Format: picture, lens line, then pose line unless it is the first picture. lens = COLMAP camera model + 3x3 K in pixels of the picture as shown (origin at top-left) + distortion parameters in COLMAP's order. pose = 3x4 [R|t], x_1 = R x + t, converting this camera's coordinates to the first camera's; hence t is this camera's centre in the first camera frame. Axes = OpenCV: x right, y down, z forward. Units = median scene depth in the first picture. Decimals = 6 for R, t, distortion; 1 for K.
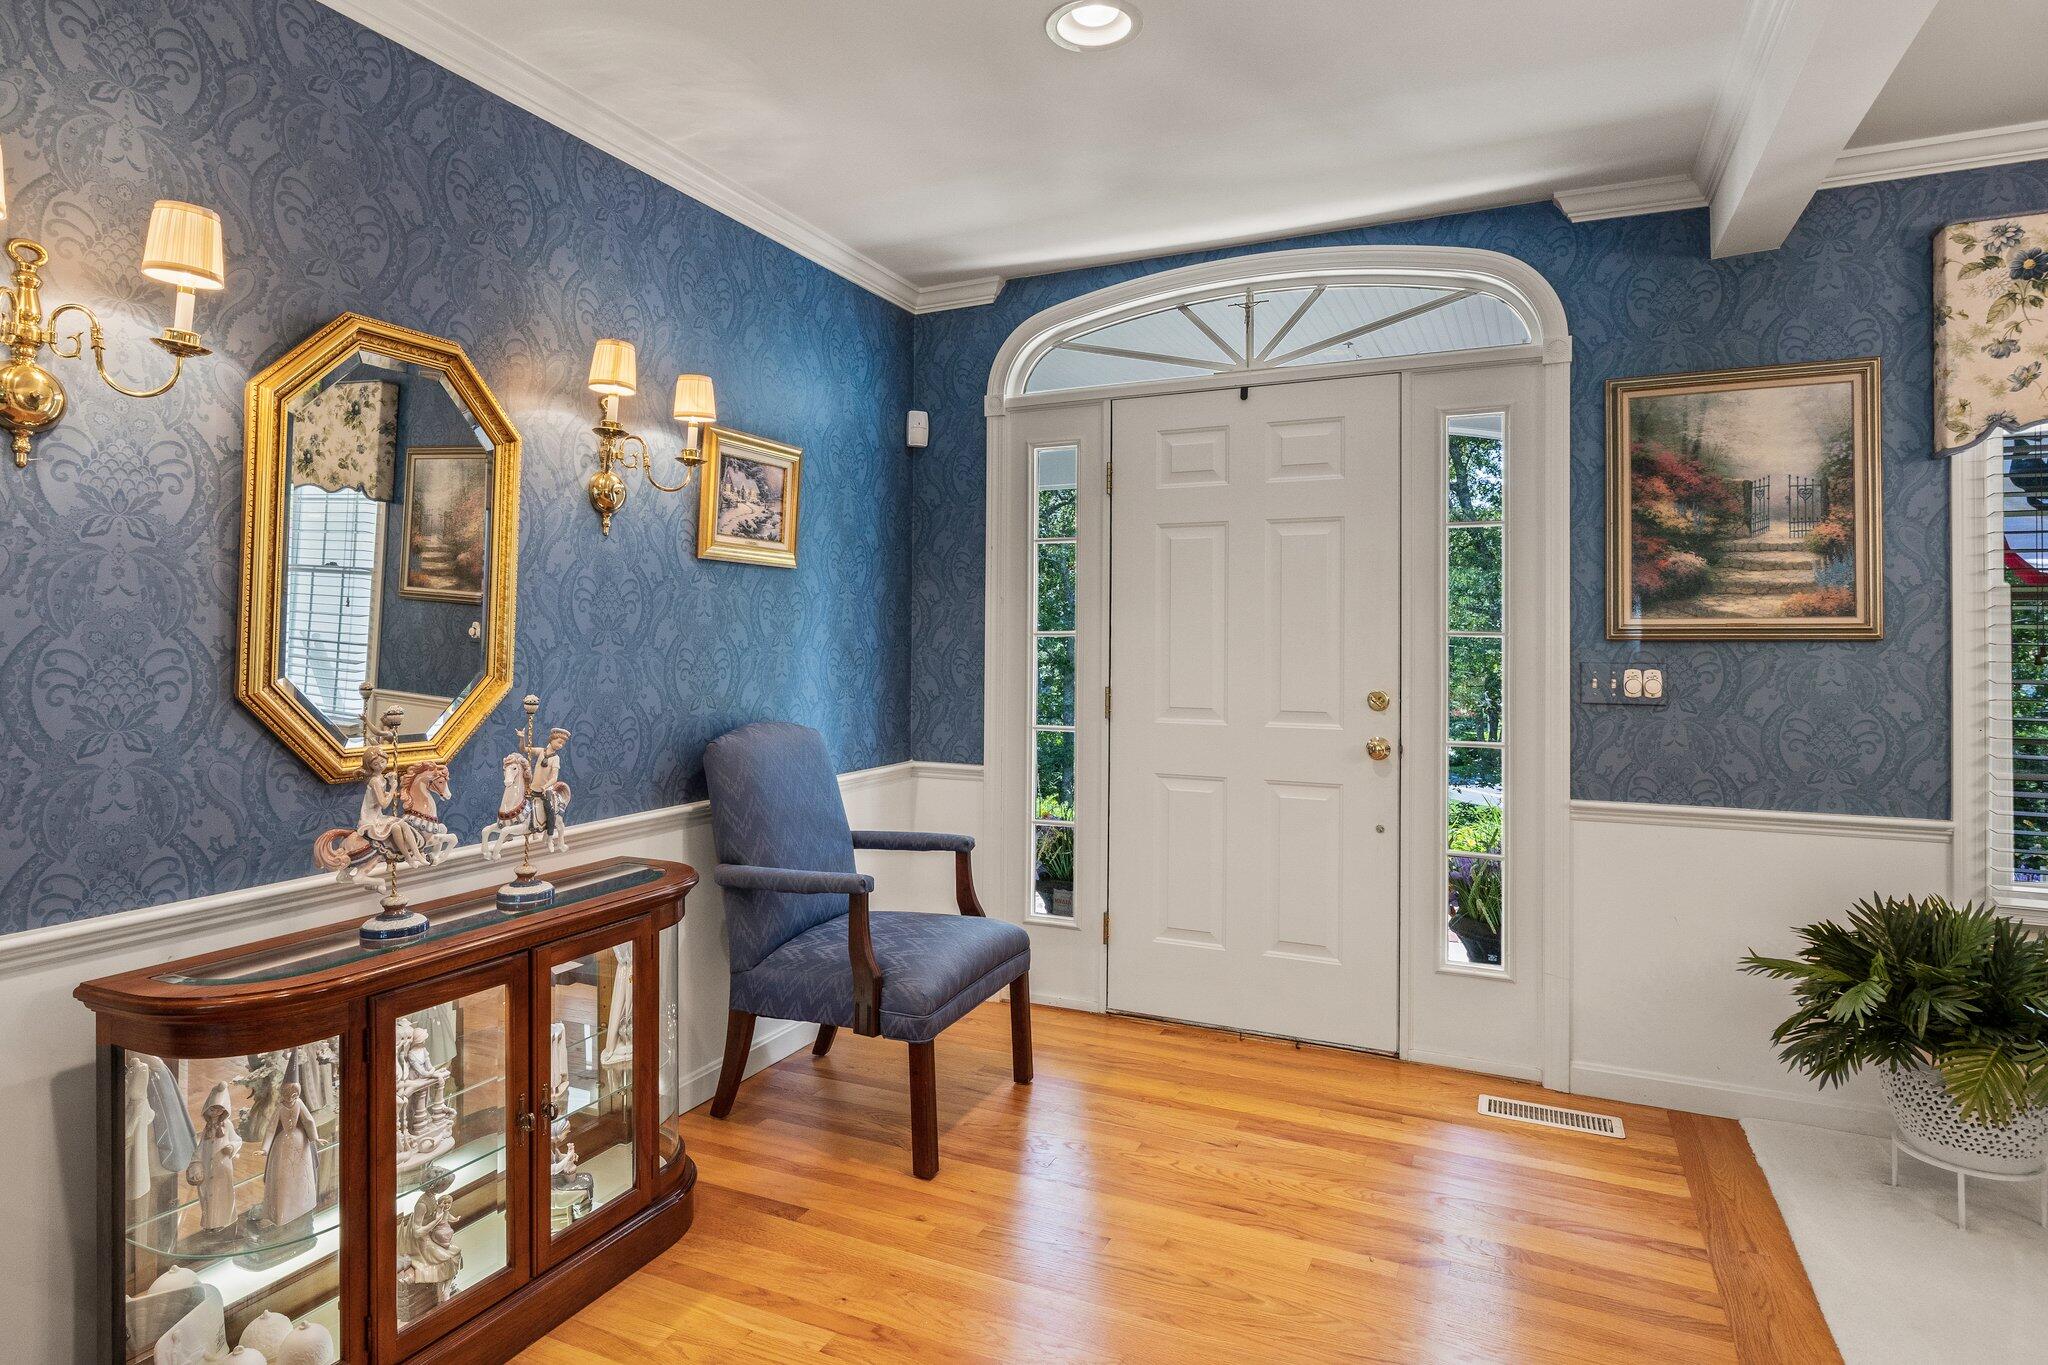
lens RADIAL K [[1107.3, 0, 1011.2], [0, 1107.3, 639.5], [0, 0, 1]] dist [0.001595, 0.000648]
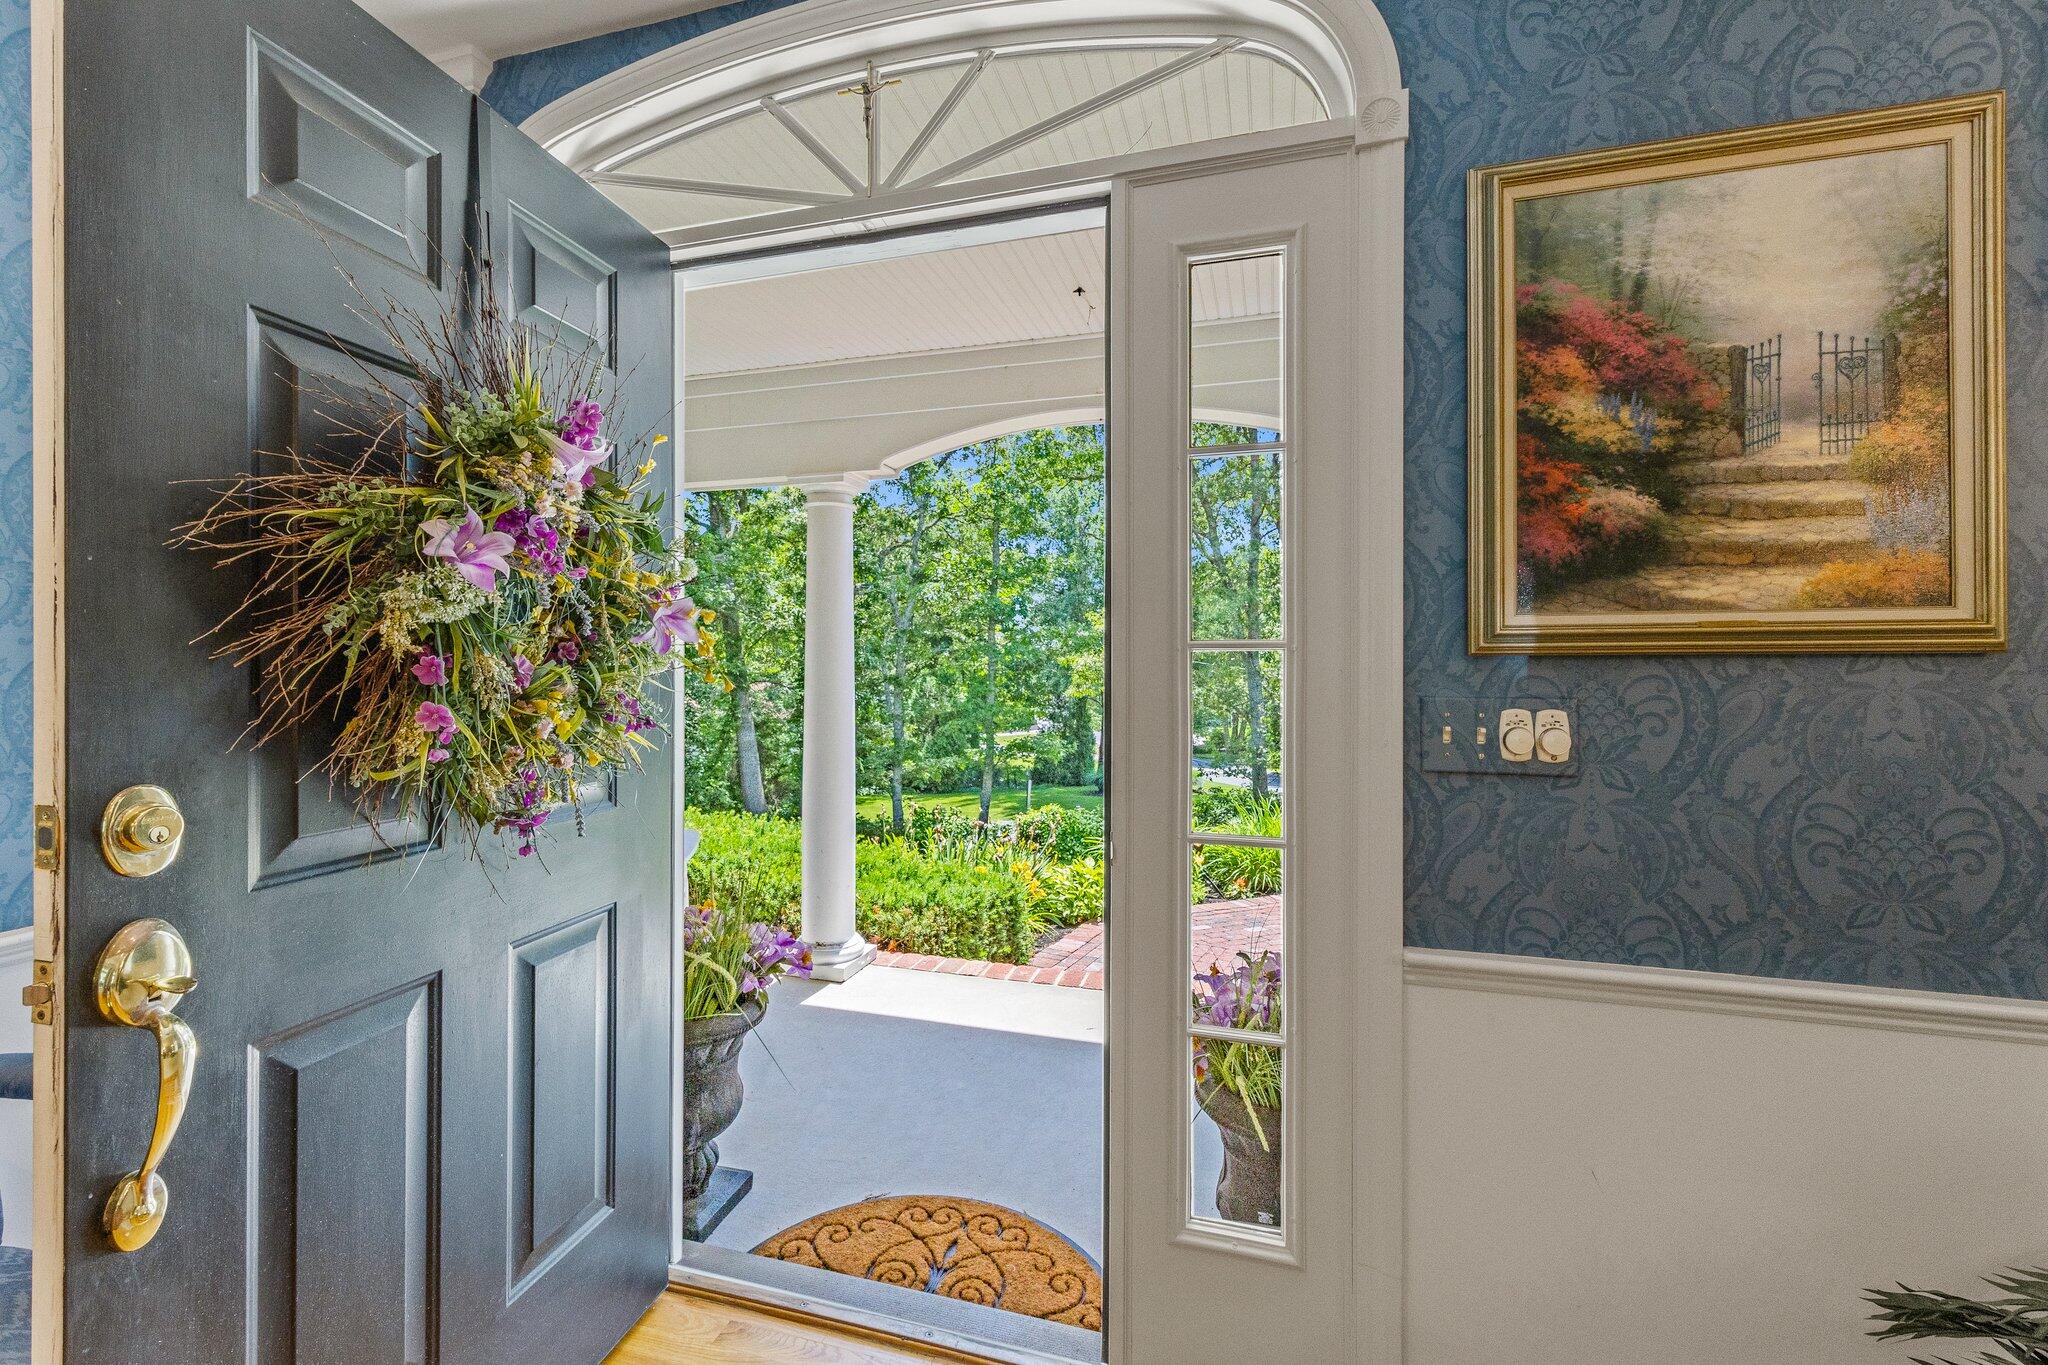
lens RADIAL K [[843.9, 0, 1021.0], [0, 843.9, 669.1], [0, 0, 1]] dist [0.009929, -0.000612]
pose [[0.986626, -0.004222, 0.162945, 0.263701], [0.003276, 0.999976, 0.006073, 0.004235], [-0.162967, -0.005458, 0.986616, 0.650730]]
